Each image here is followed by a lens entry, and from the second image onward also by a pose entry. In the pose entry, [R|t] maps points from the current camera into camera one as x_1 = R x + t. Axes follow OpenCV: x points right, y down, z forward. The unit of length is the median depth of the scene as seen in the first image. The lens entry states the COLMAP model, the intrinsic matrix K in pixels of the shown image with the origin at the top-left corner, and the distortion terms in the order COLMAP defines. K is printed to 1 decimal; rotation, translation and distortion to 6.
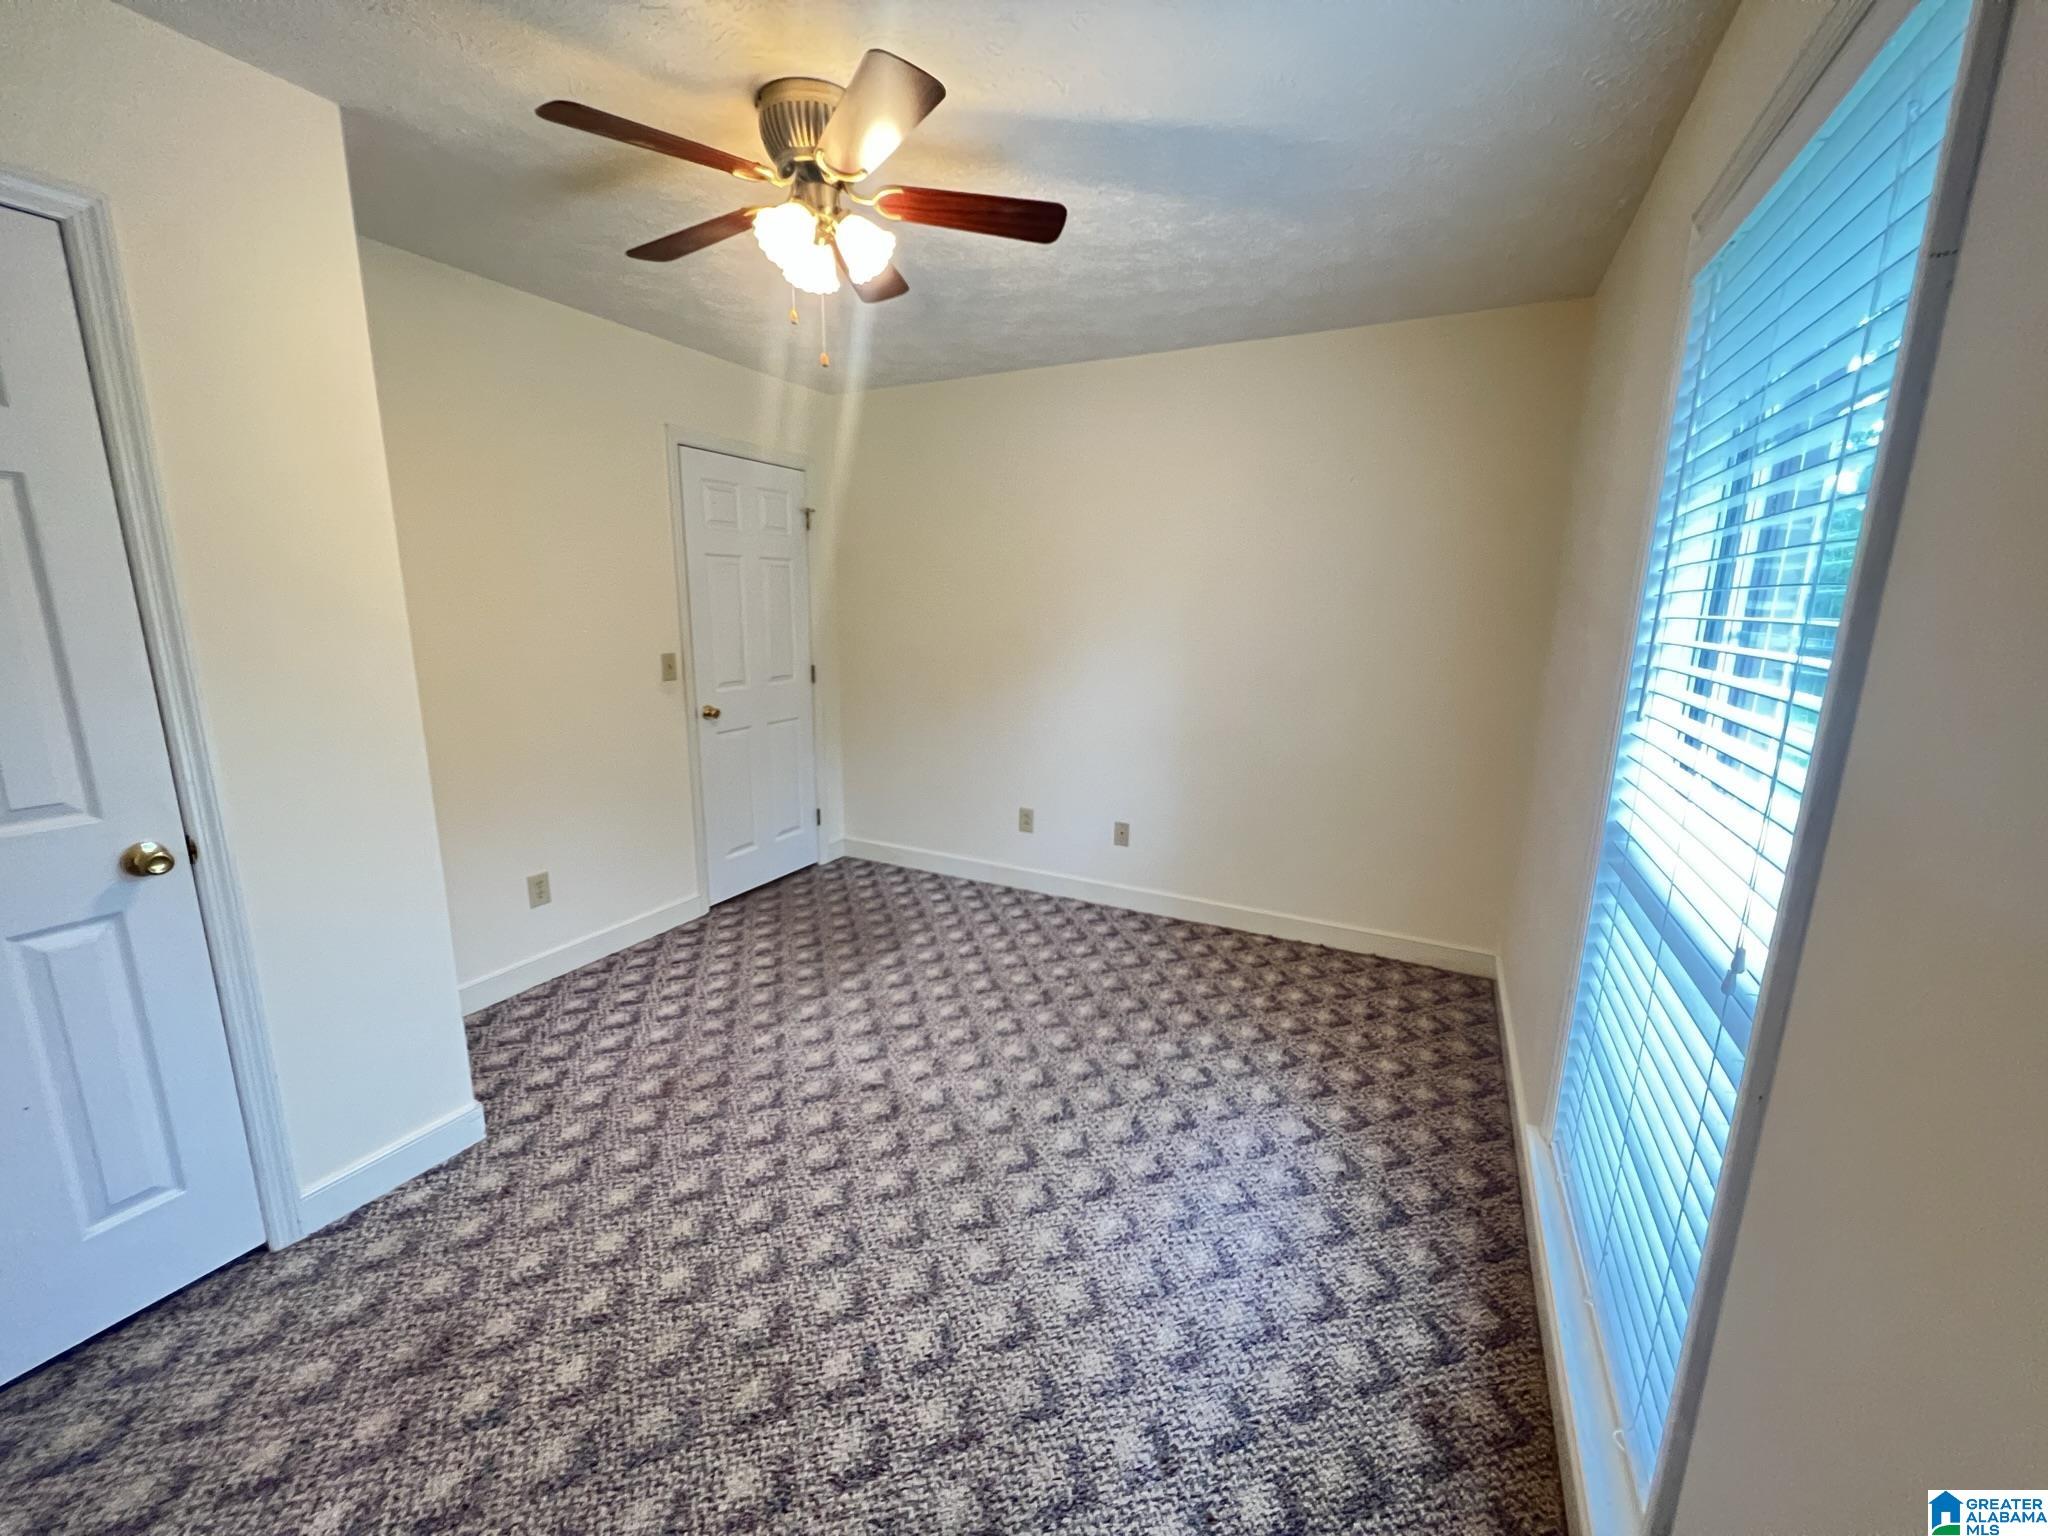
lens RADIAL K [[818.2, 0, 1025.1], [0, 818.2, 769.5], [0, 0, 1]] dist [-0.000514, 0.000845]
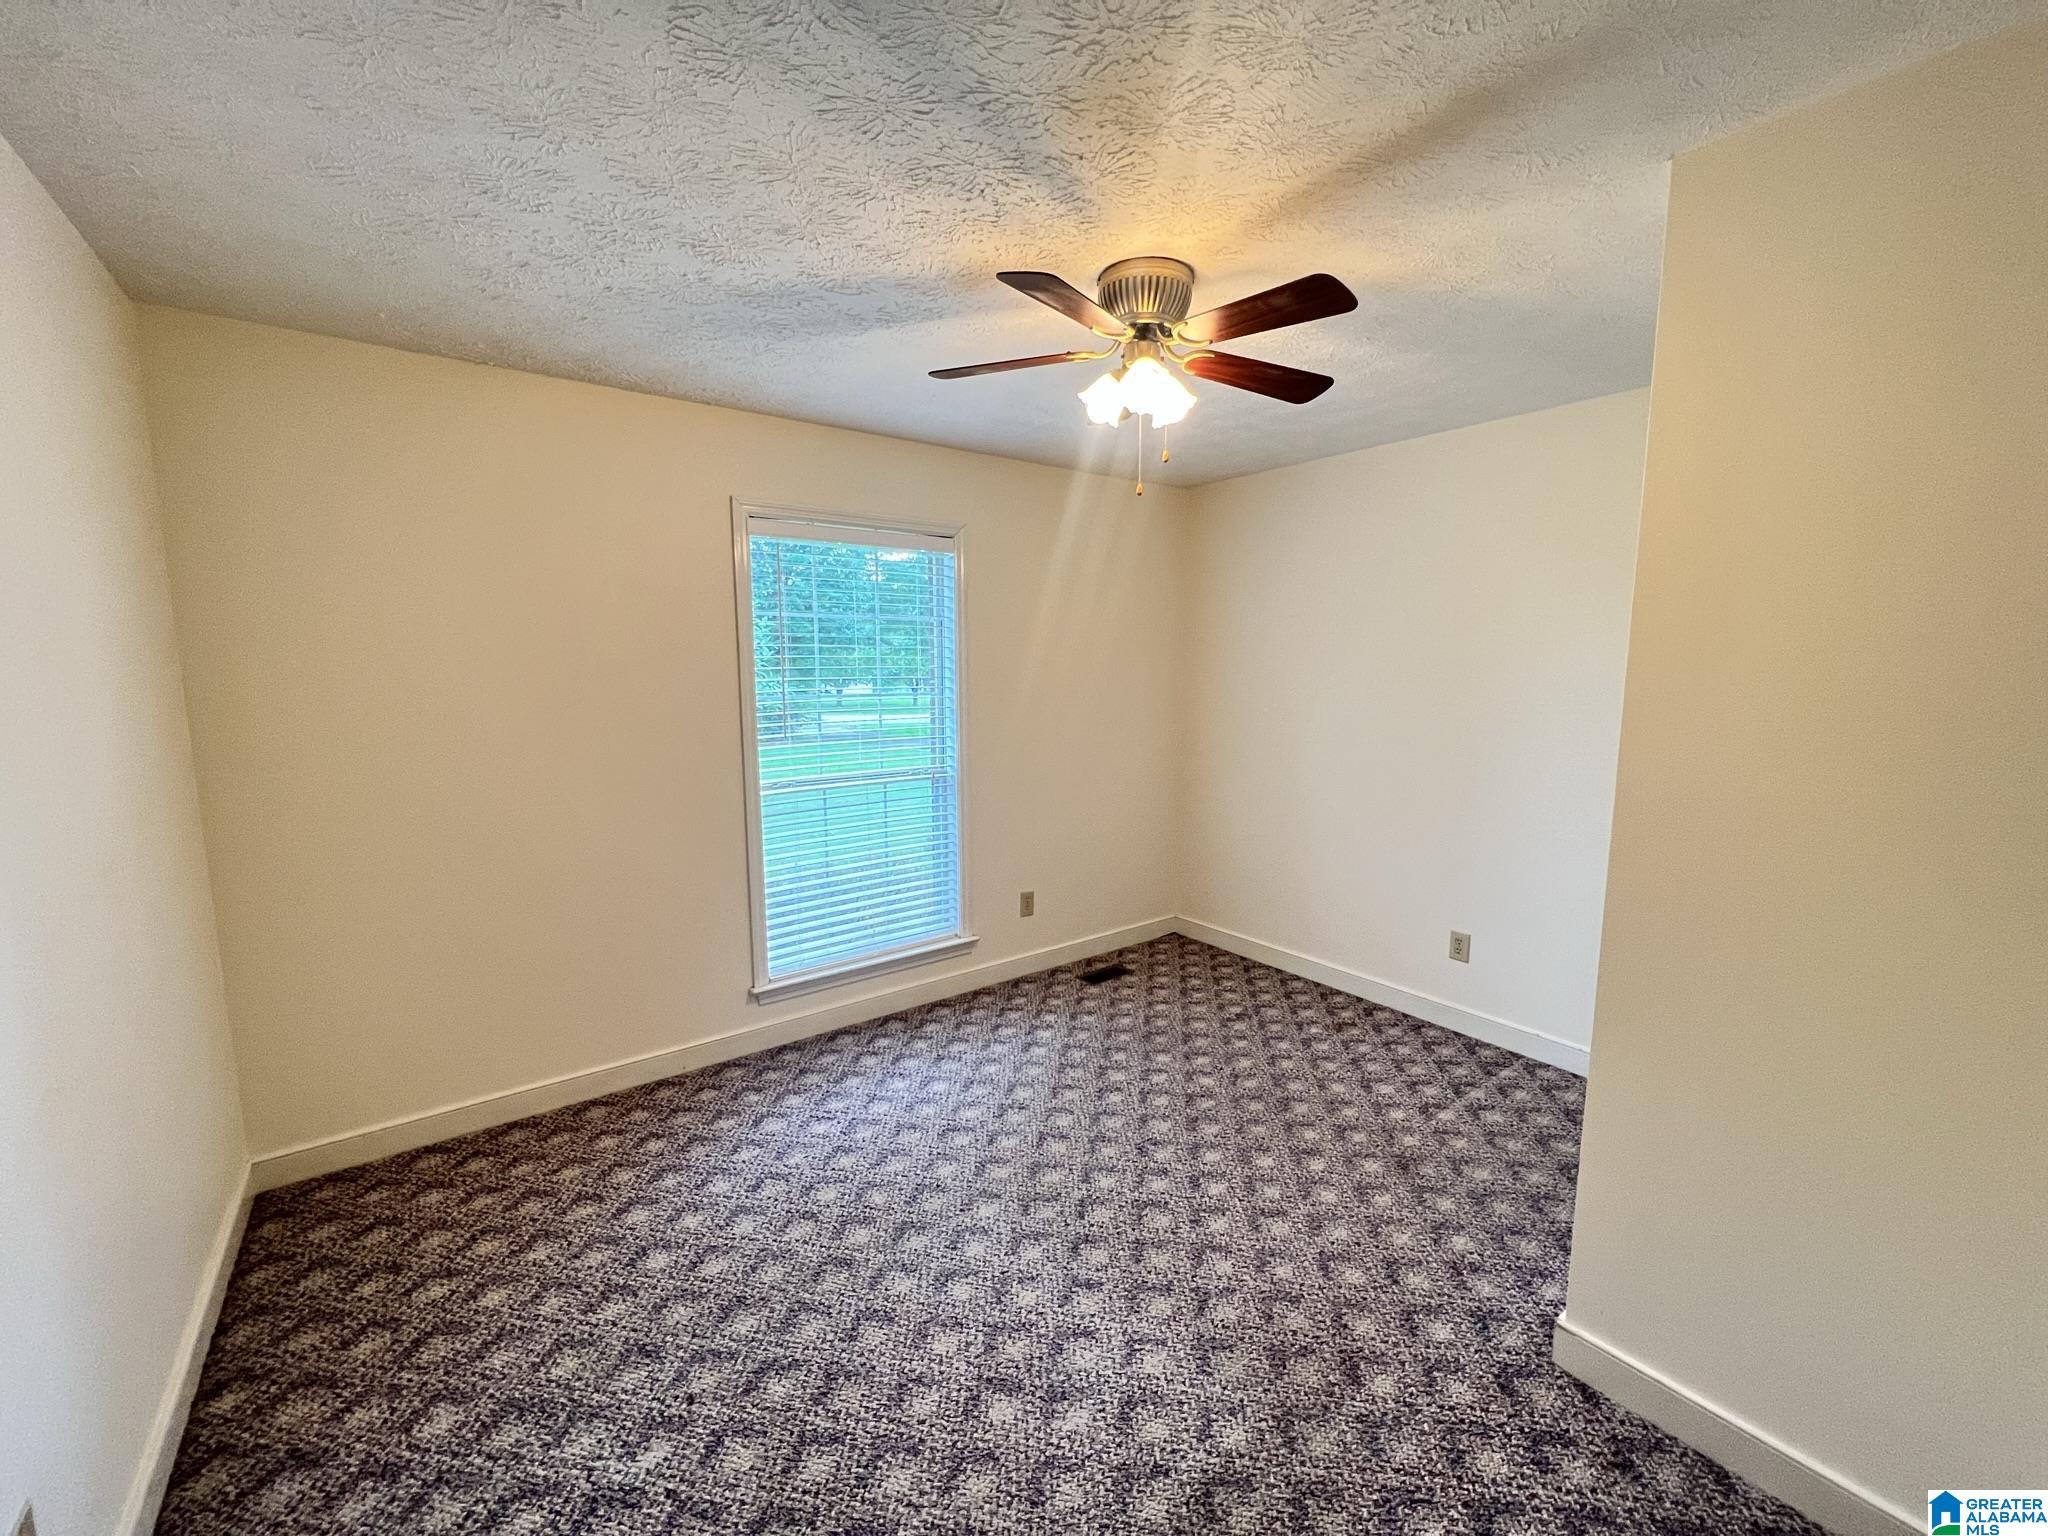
lens RADIAL K [[818.2, 0, 1021.4], [0, 818.2, 767.8], [0, 0, 1]] dist [-0.000514, 0.000845]
pose [[-0.892948, -0.068631, 0.444897, -0.509937], [0.083280, 0.946064, 0.313093, -0.413062], [-0.442389, 0.316627, -0.839071, 1.738506]]
